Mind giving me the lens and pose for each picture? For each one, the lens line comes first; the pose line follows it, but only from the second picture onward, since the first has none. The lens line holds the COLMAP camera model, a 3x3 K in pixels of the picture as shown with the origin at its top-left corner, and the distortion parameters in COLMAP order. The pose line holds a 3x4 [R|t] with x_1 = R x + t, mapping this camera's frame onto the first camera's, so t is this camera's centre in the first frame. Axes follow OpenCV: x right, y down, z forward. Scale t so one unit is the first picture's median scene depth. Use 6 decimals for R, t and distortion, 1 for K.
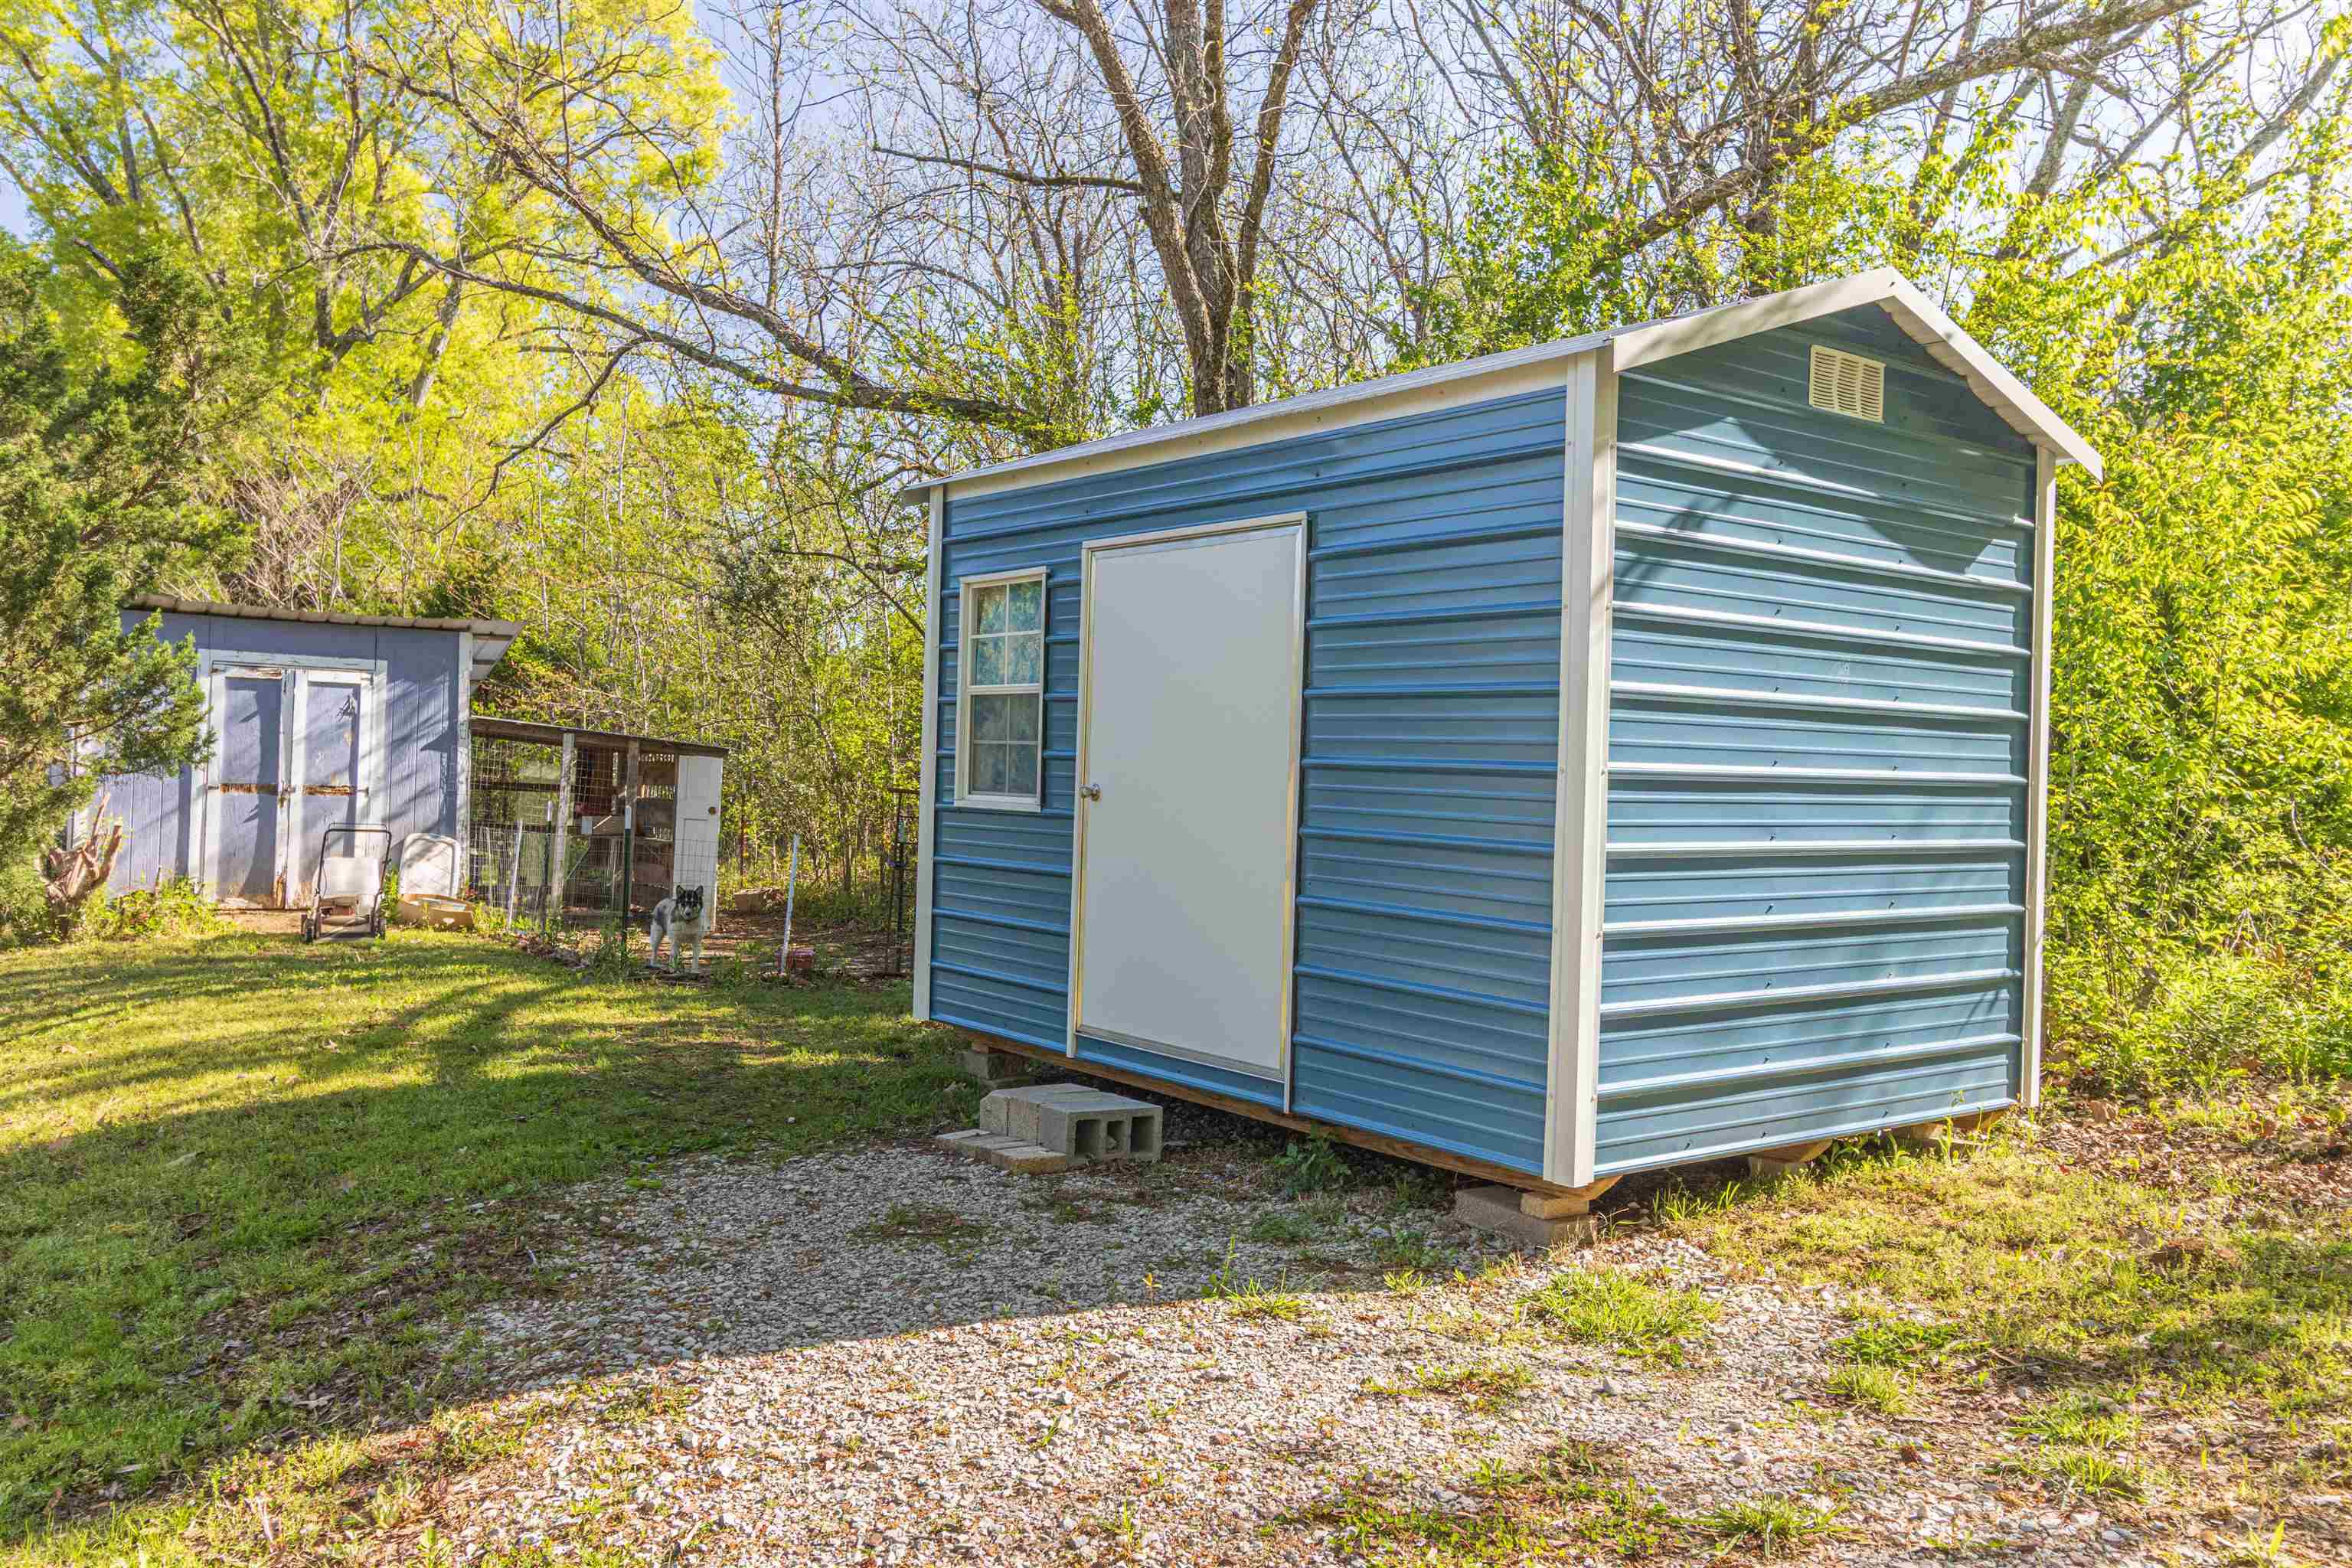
lens RADIAL K [[1872.8, 0, 1176.4], [0, 1872.8, 774.6], [0, 0, 1]] dist [0.005409, -0.000190]
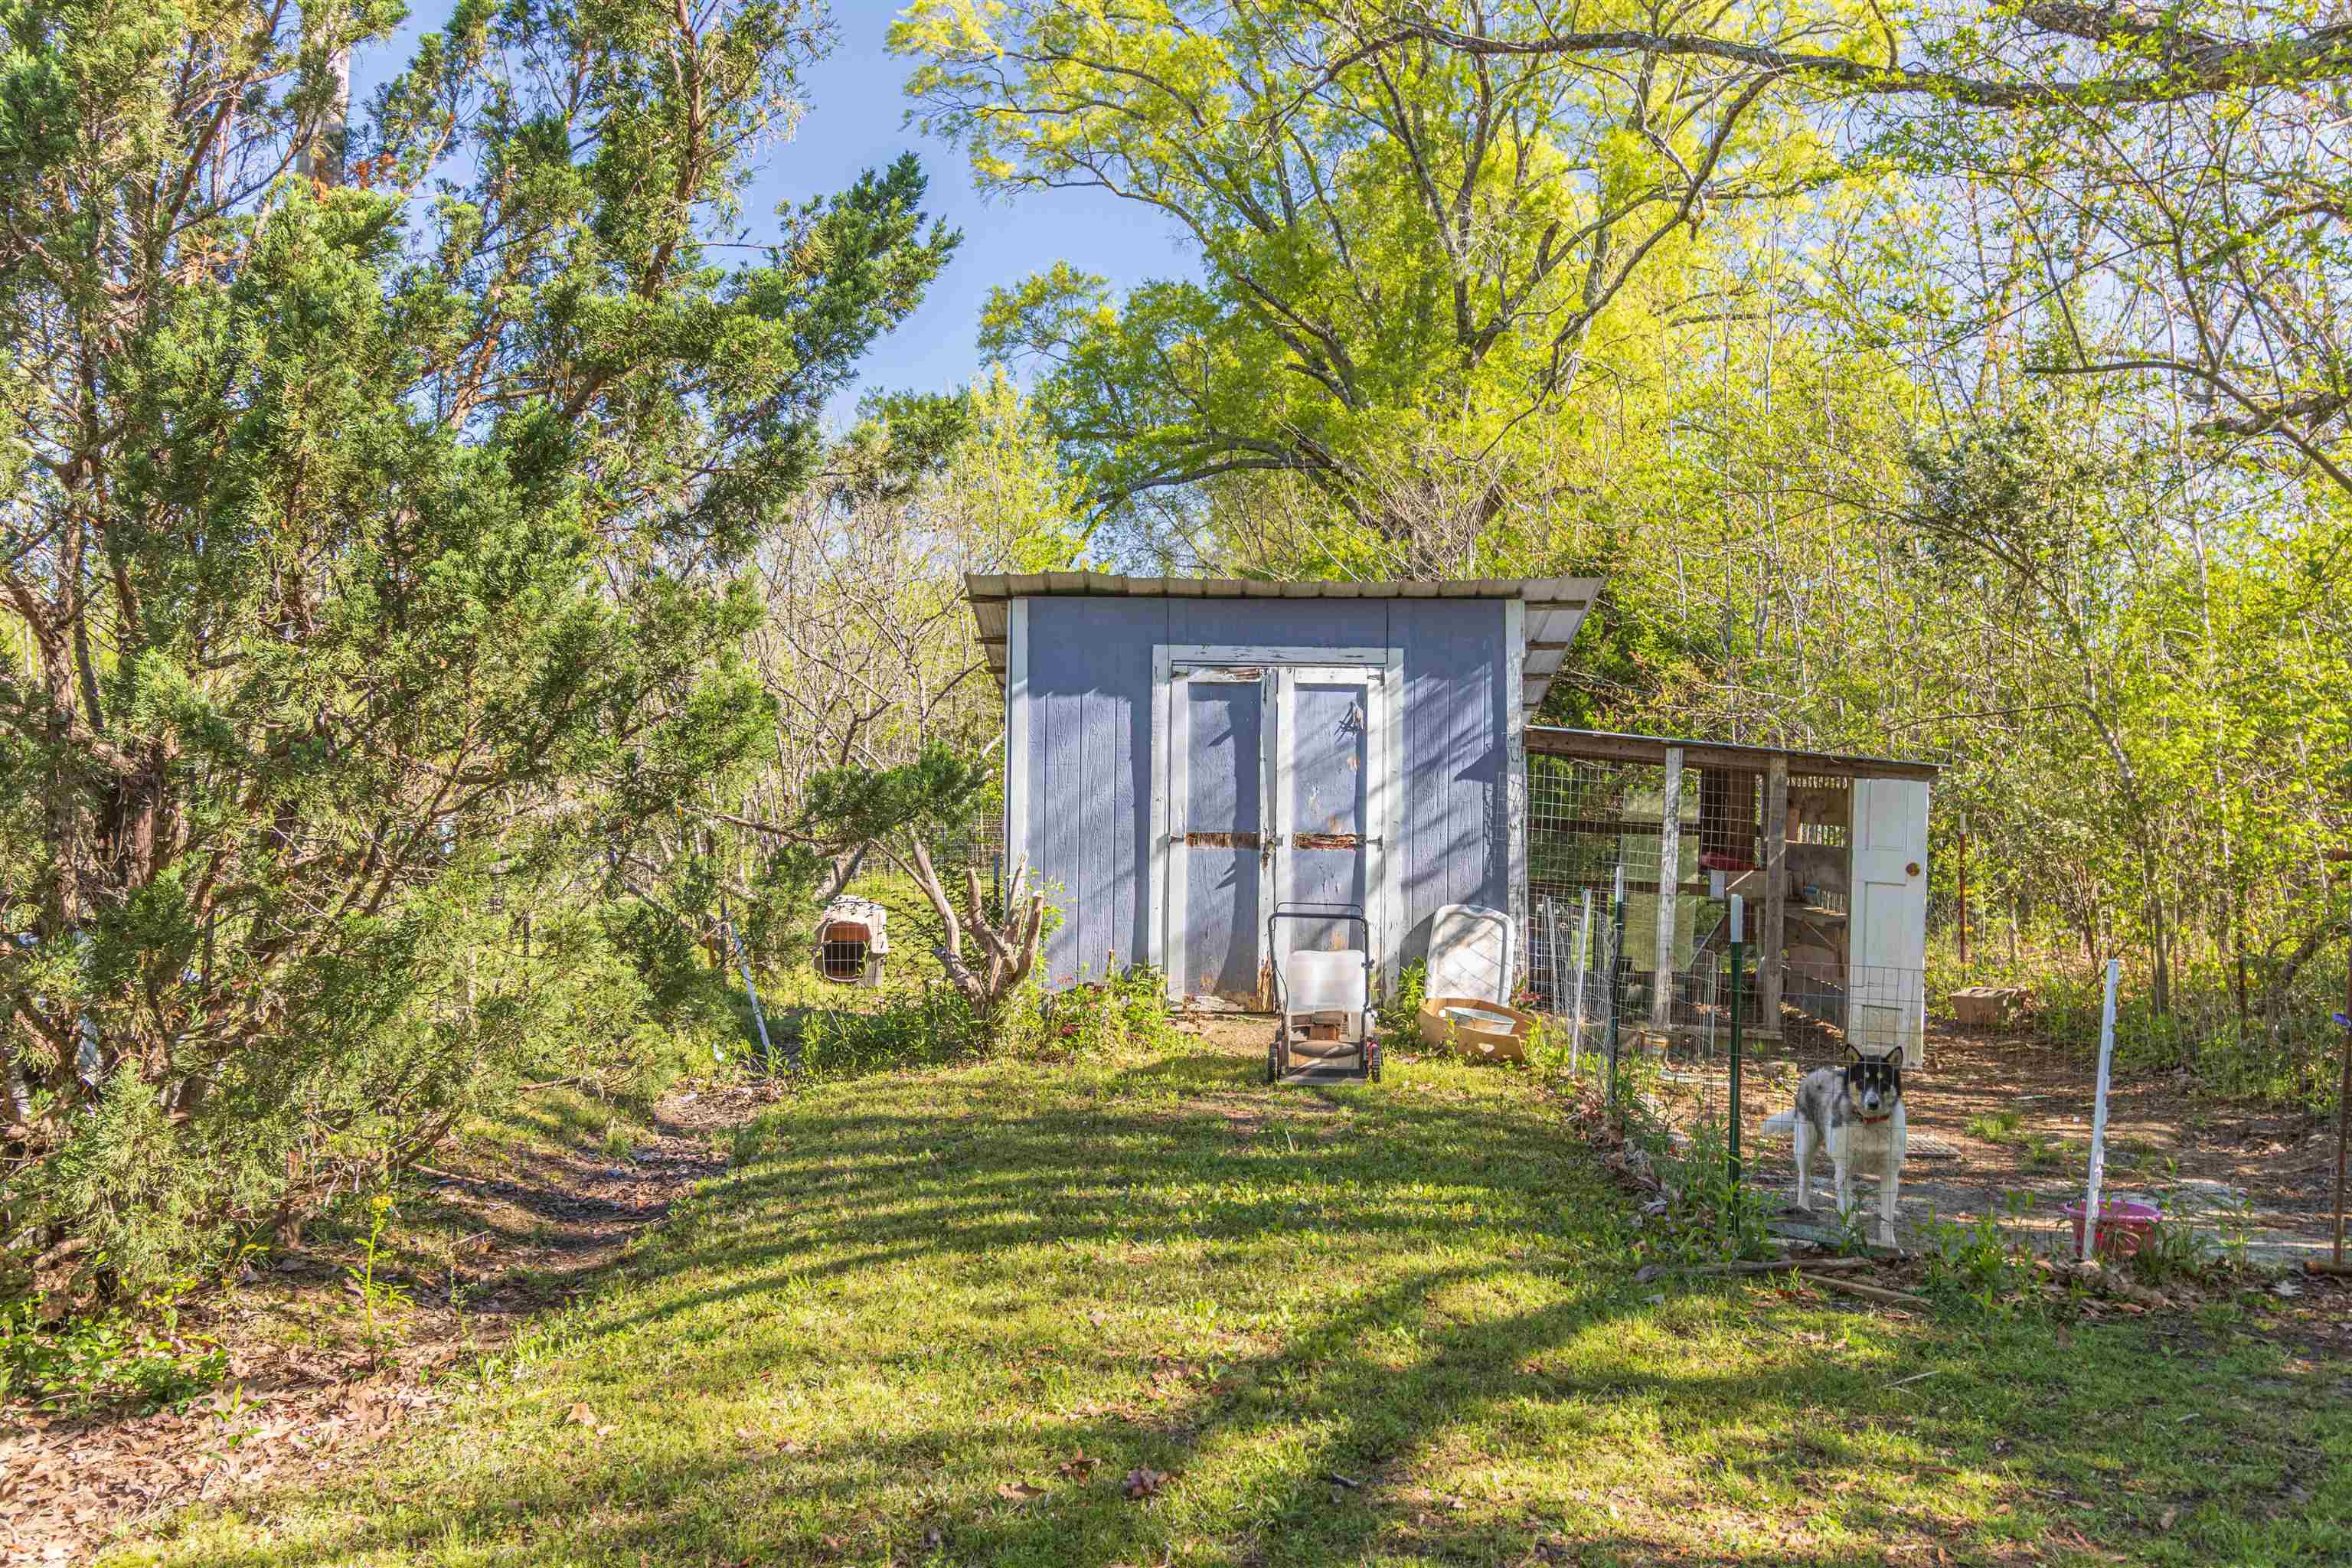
lens RADIAL K [[1872.8, 0, 1167.7], [0, 1872.8, 744.3], [0, 0, 1]] dist [0.005409, -0.000190]
pose [[0.814611, -0.030931, -0.579182, -0.099163], [0.017245, 0.999427, -0.029120, -0.008011], [0.579751, 0.013733, 0.814678, 0.395548]]
